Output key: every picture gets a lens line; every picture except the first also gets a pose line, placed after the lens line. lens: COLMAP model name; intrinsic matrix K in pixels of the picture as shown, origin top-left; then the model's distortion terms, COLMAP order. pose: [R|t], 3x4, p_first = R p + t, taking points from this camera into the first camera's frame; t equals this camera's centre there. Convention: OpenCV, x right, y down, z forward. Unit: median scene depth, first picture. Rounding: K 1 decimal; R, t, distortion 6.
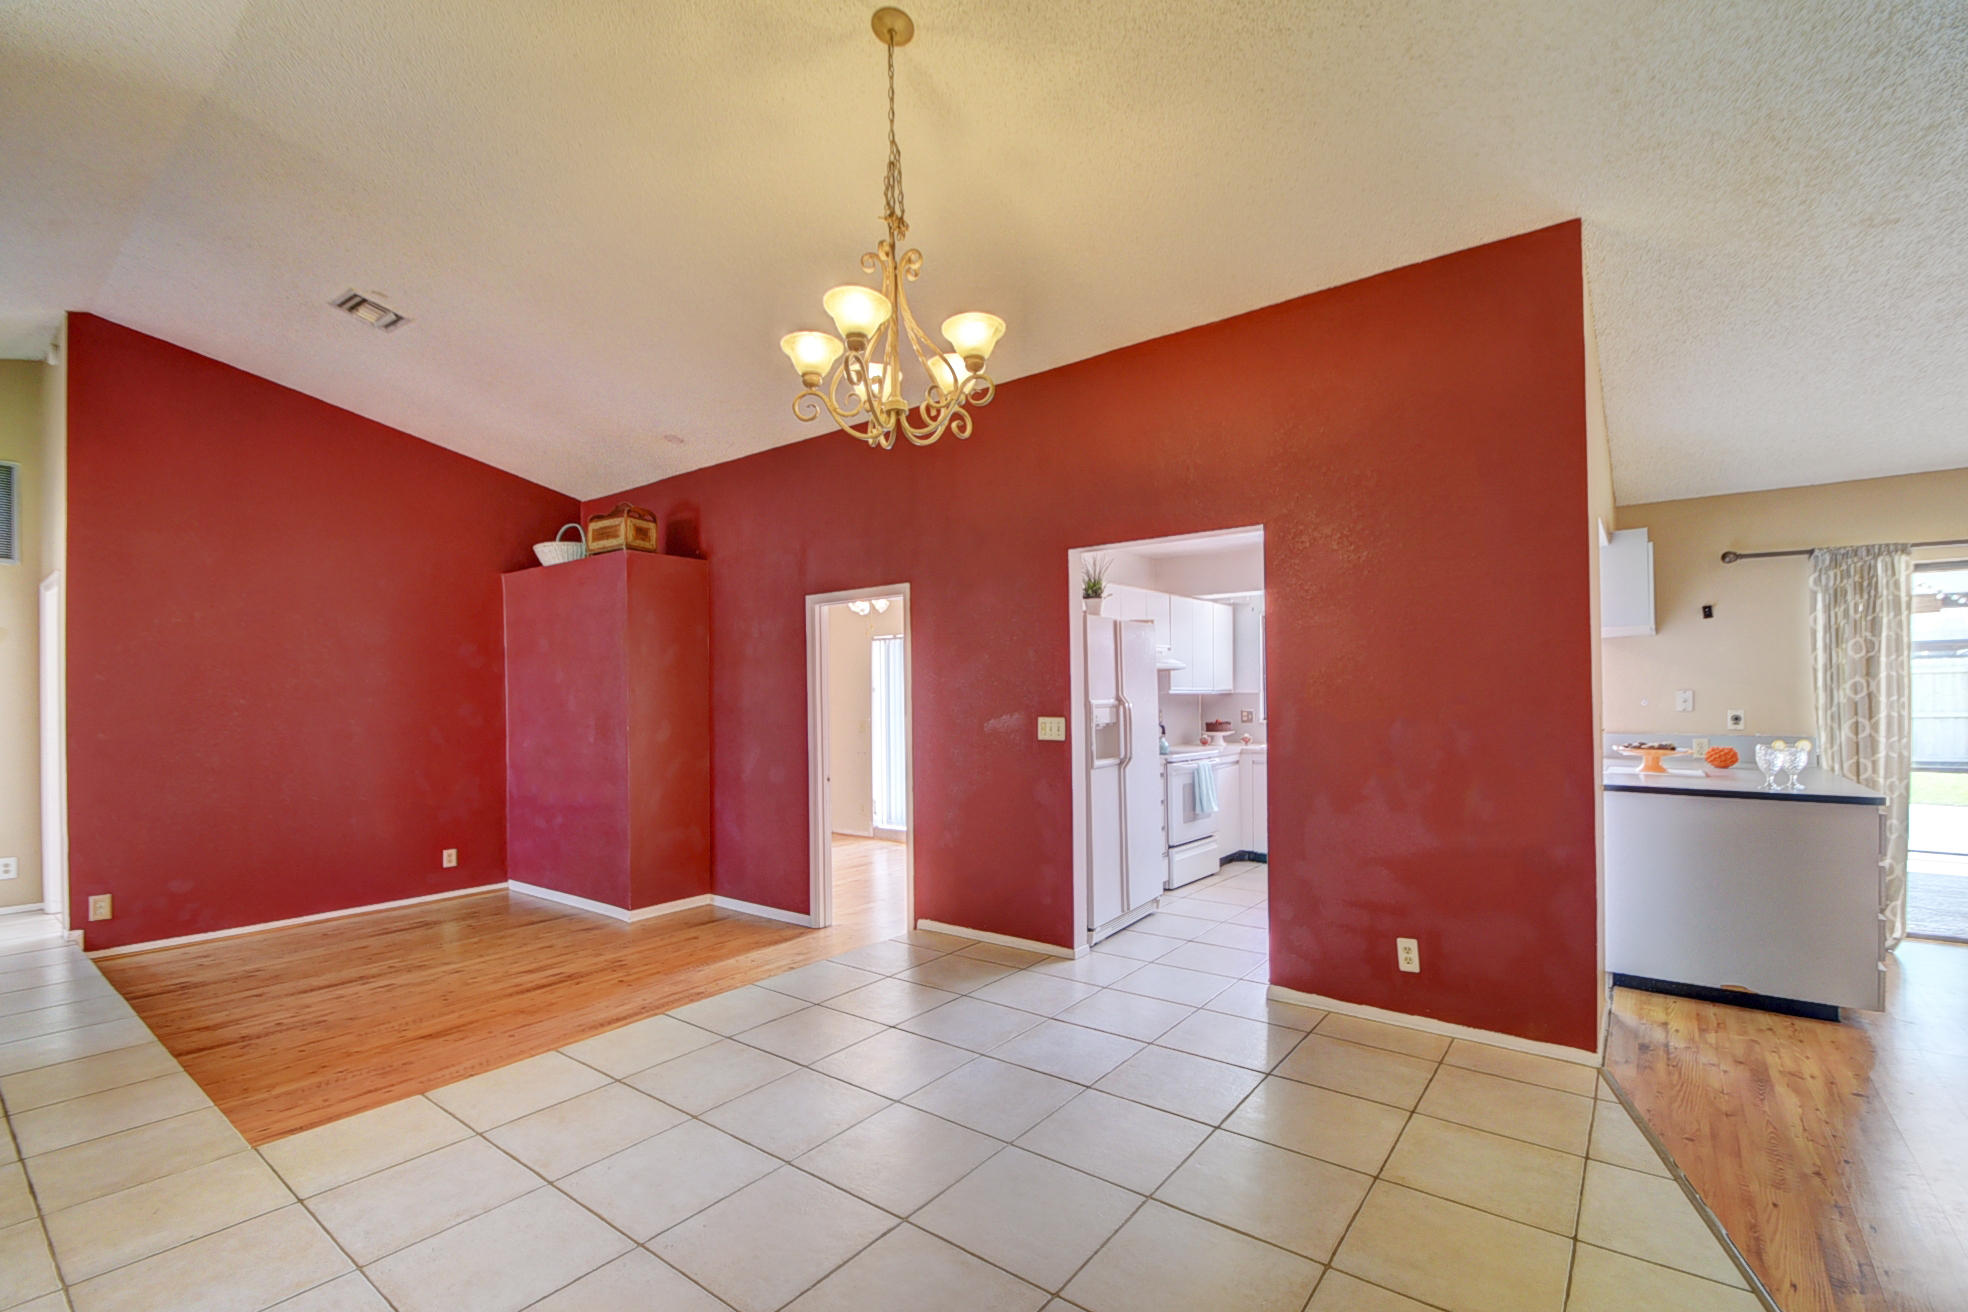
lens RADIAL K [[864.7, 0, 985.1], [0, 864.7, 690.0], [0, 0, 1]] dist [0.011436, -0.016620]
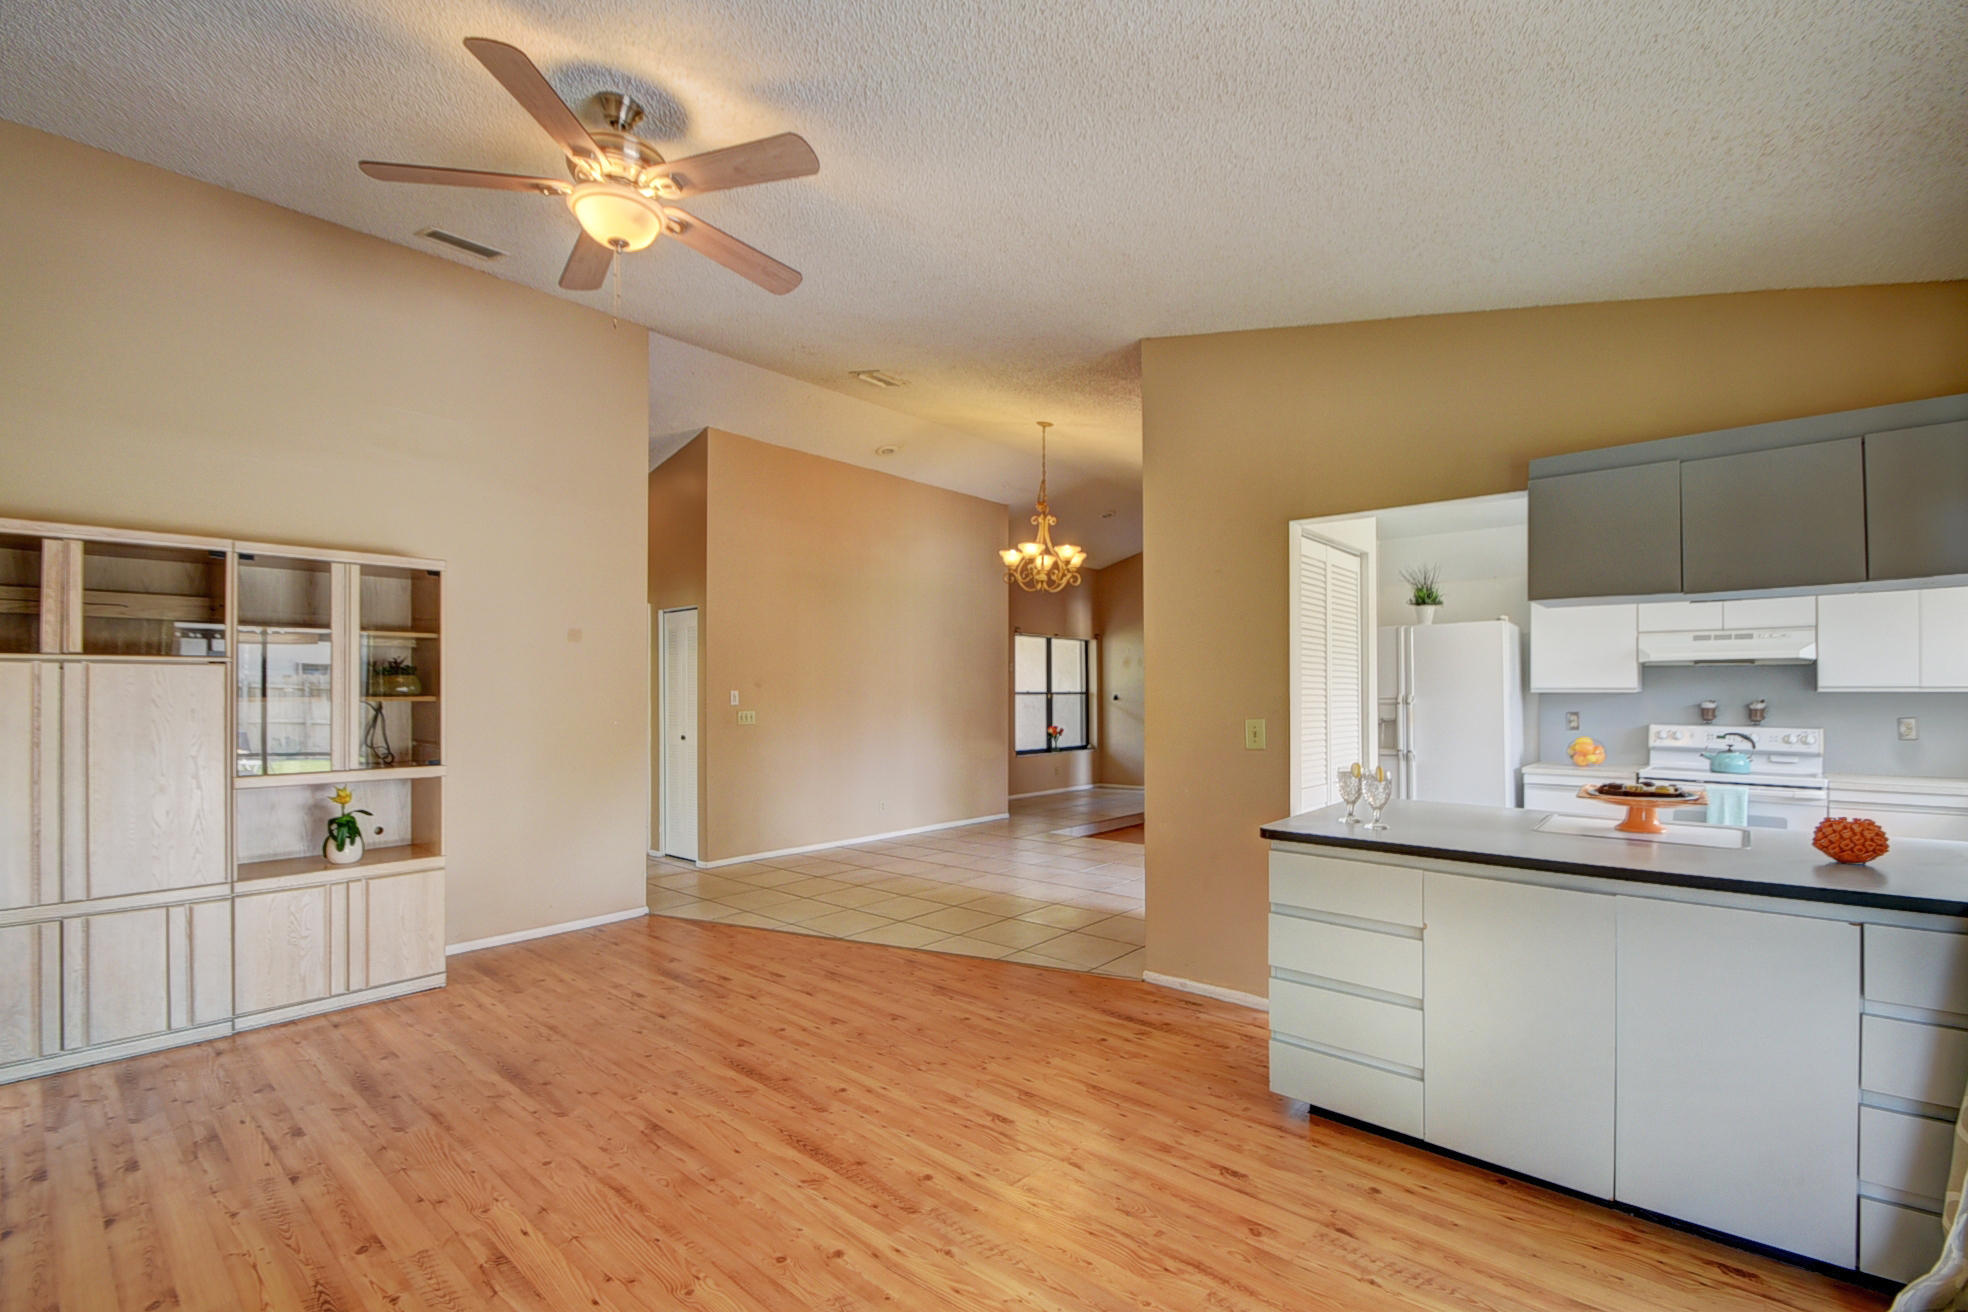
lens RADIAL K [[864.7, 0, 985.1], [0, 864.7, 690.0], [0, 0, 1]] dist [0.011436, -0.016620]
pose [[-0.064042, 0.005787, -0.997930, 1.388947], [0.009761, 0.999939, 0.005172, -0.011497], [0.997899, -0.009409, -0.064095, 0.573305]]
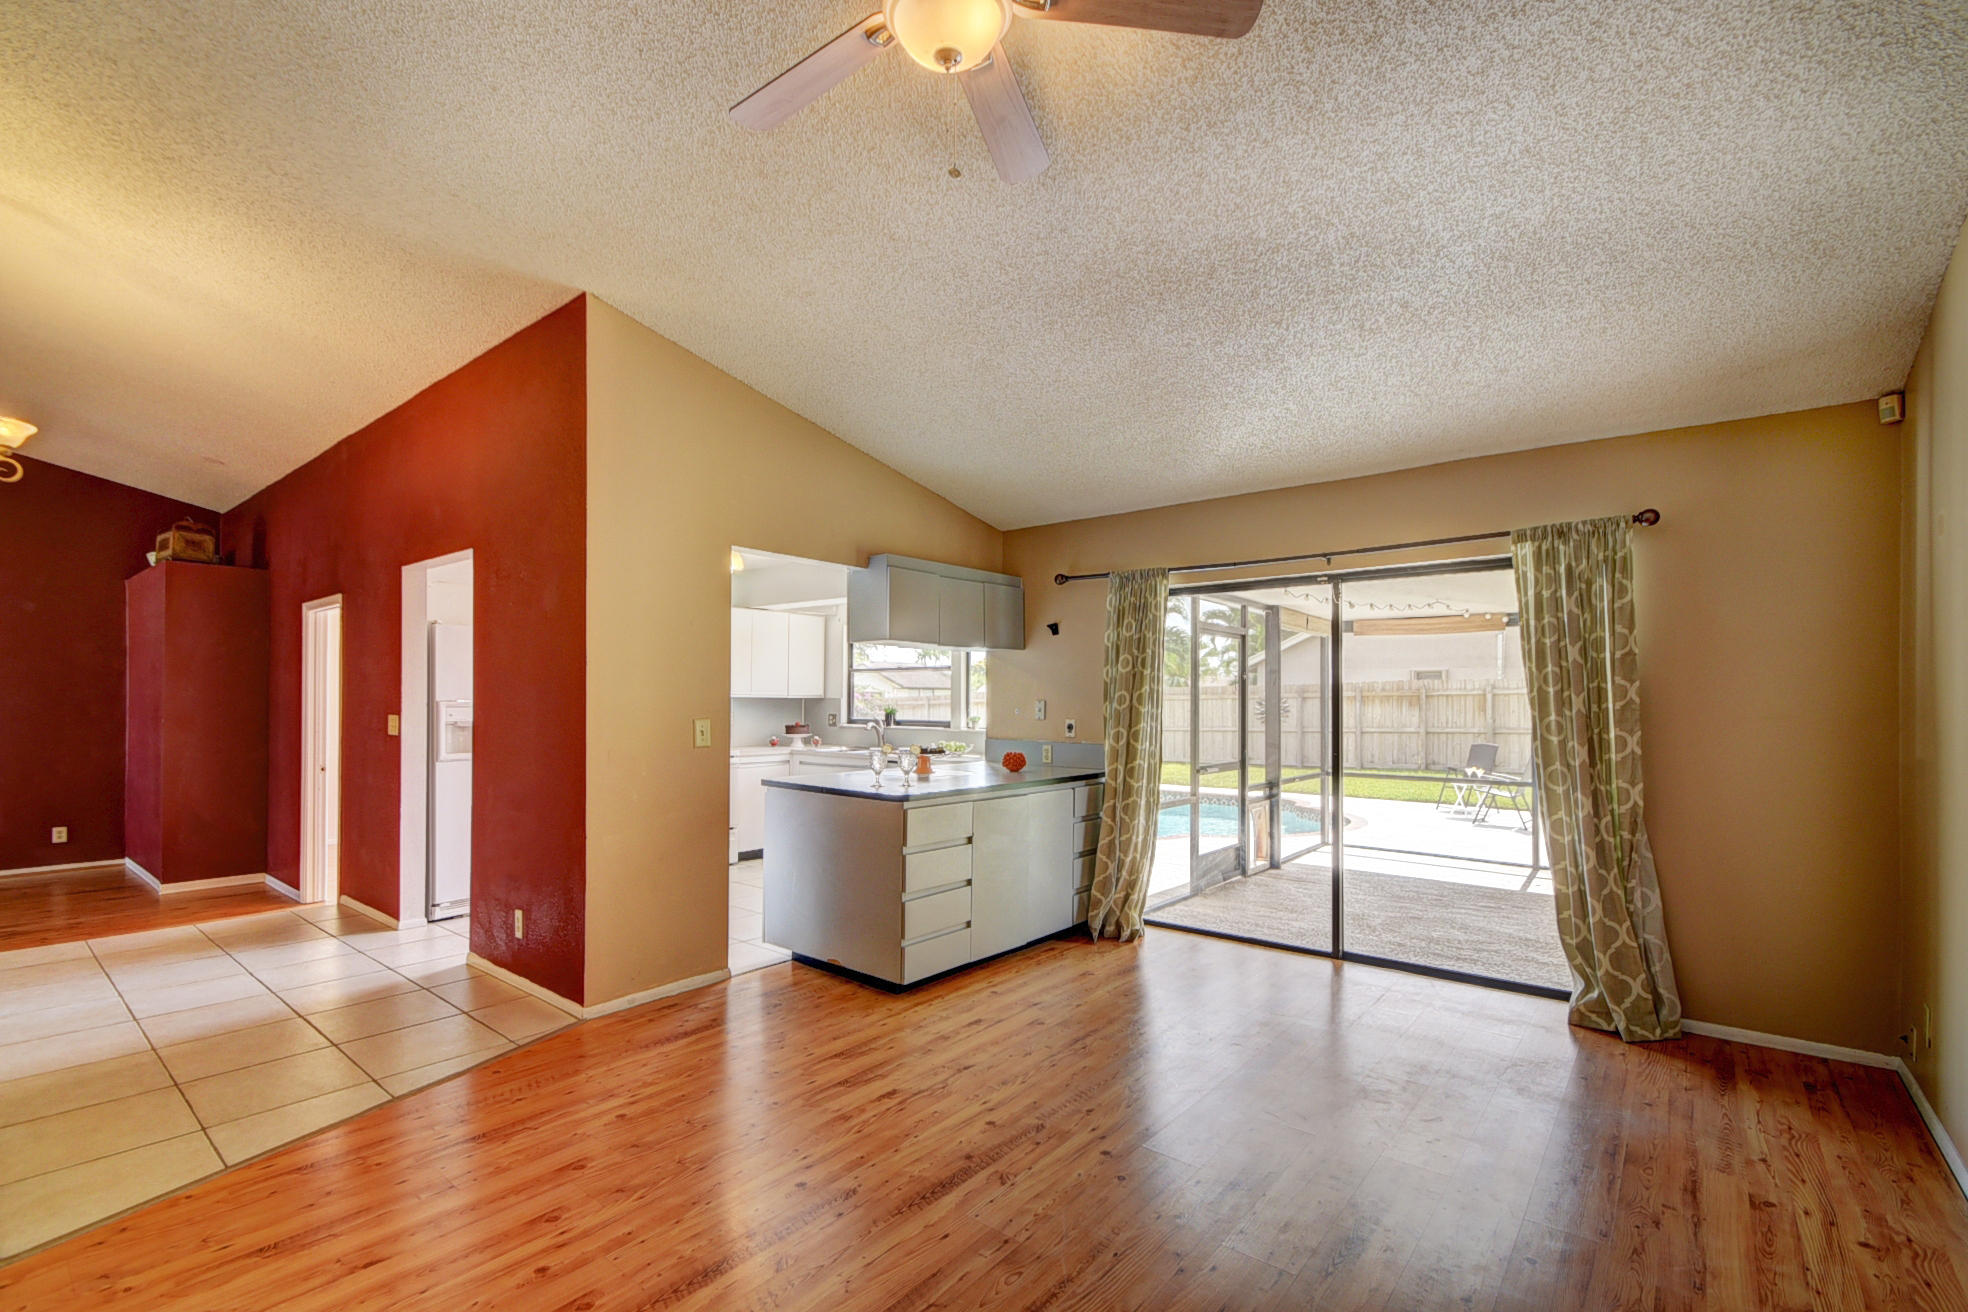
lens RADIAL K [[864.7, 0, 985.1], [0, 864.7, 690.0], [0, 0, 1]] dist [0.011436, -0.016620]
pose [[0.999564, 0.015286, -0.025257, 0.864878], [-0.015426, 0.999867, -0.005332, -0.006623], [0.025172, 0.005719, 0.999667, -0.105744]]
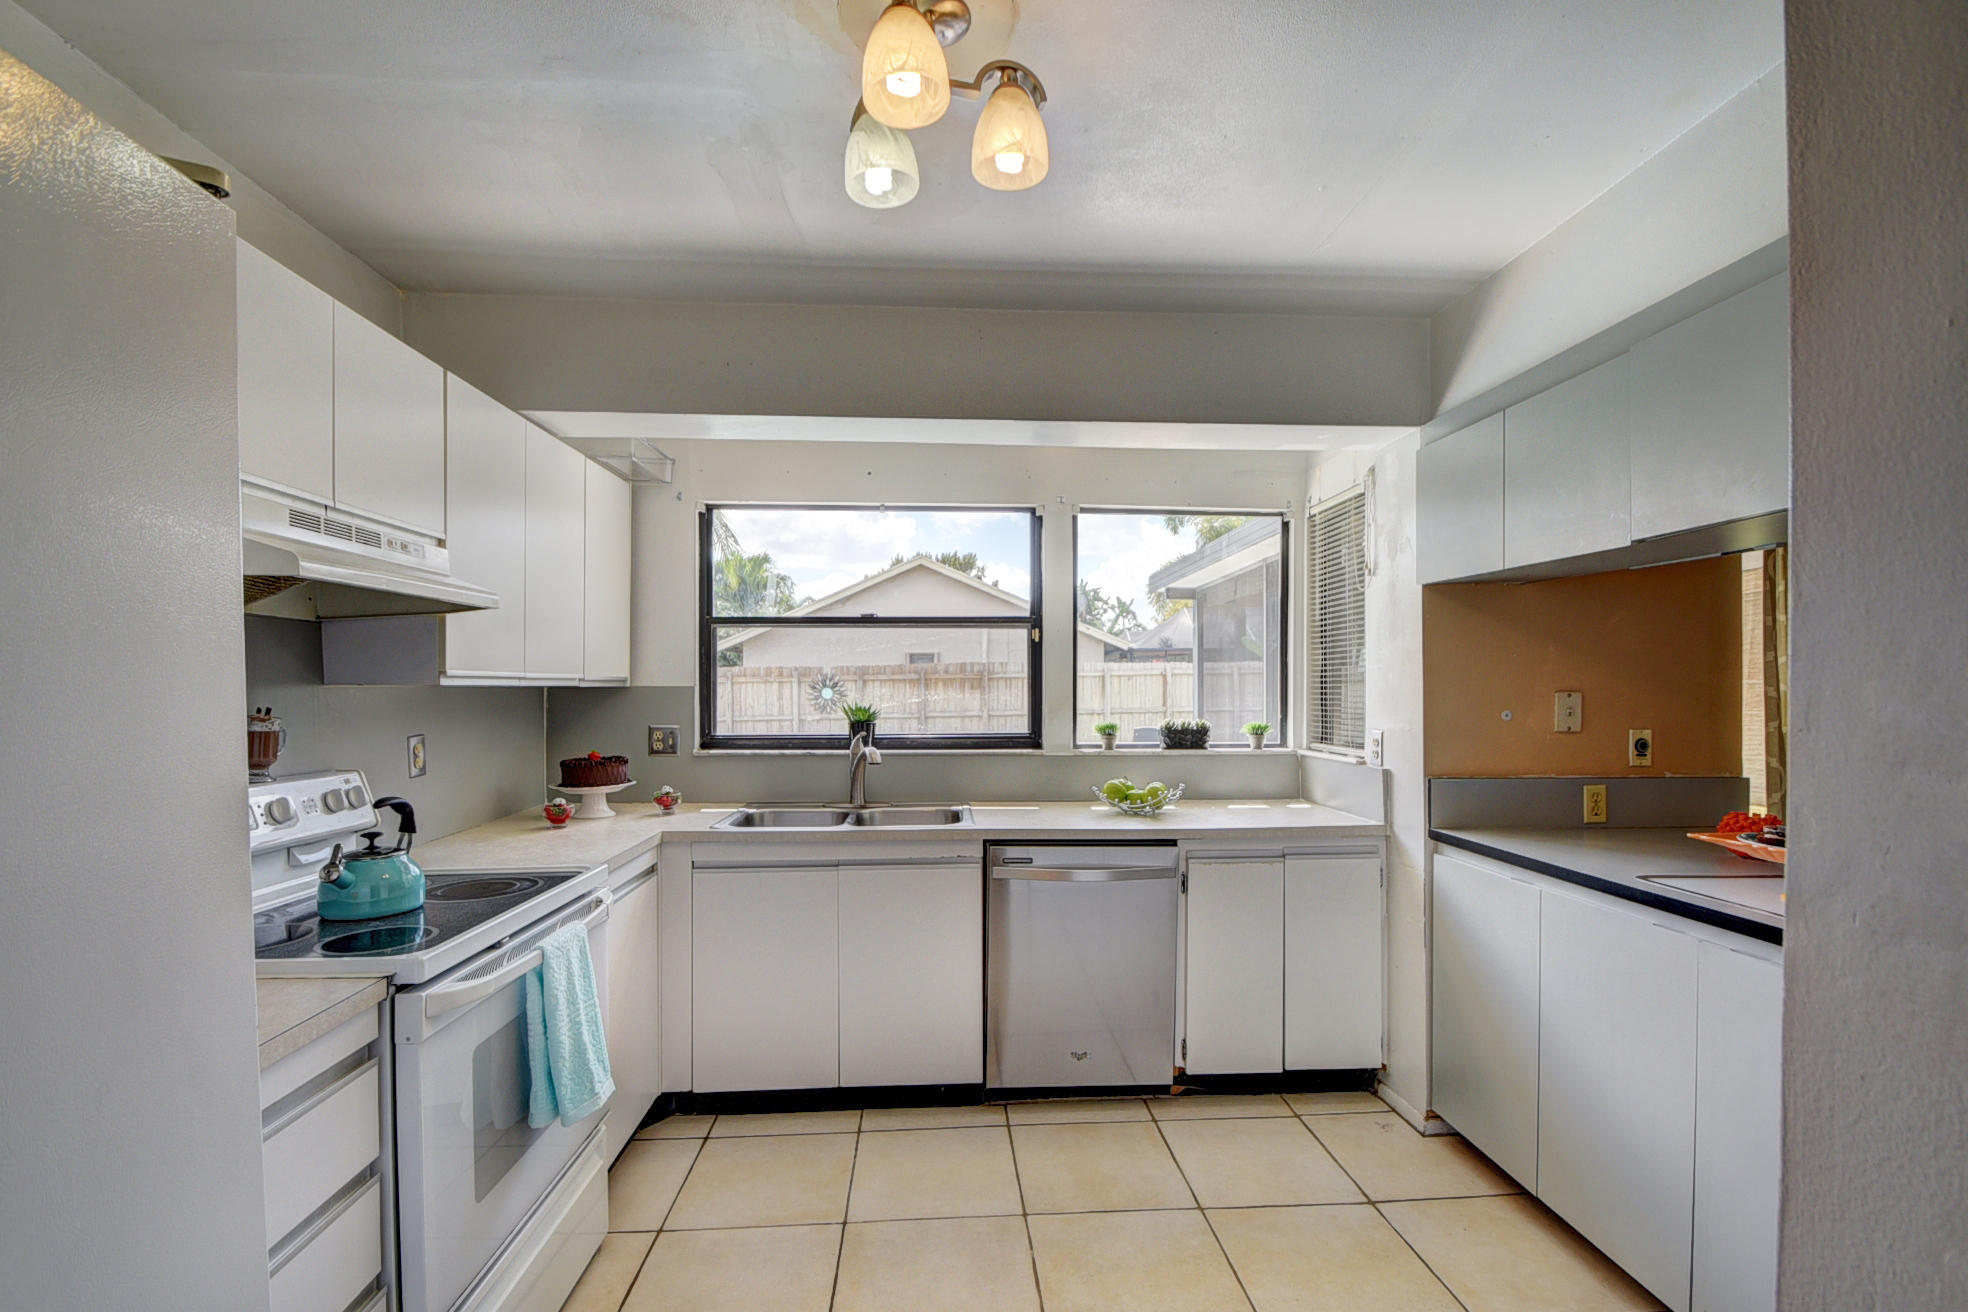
lens RADIAL K [[864.7, 0, 985.1], [0, 864.7, 690.0], [0, 0, 1]] dist [0.011436, -0.016620]
pose [[0.752669, 0.005730, 0.658374, 0.230841], [-0.012169, 0.999912, 0.005209, 0.000897], [-0.658286, -0.011933, 0.752673, 0.947764]]
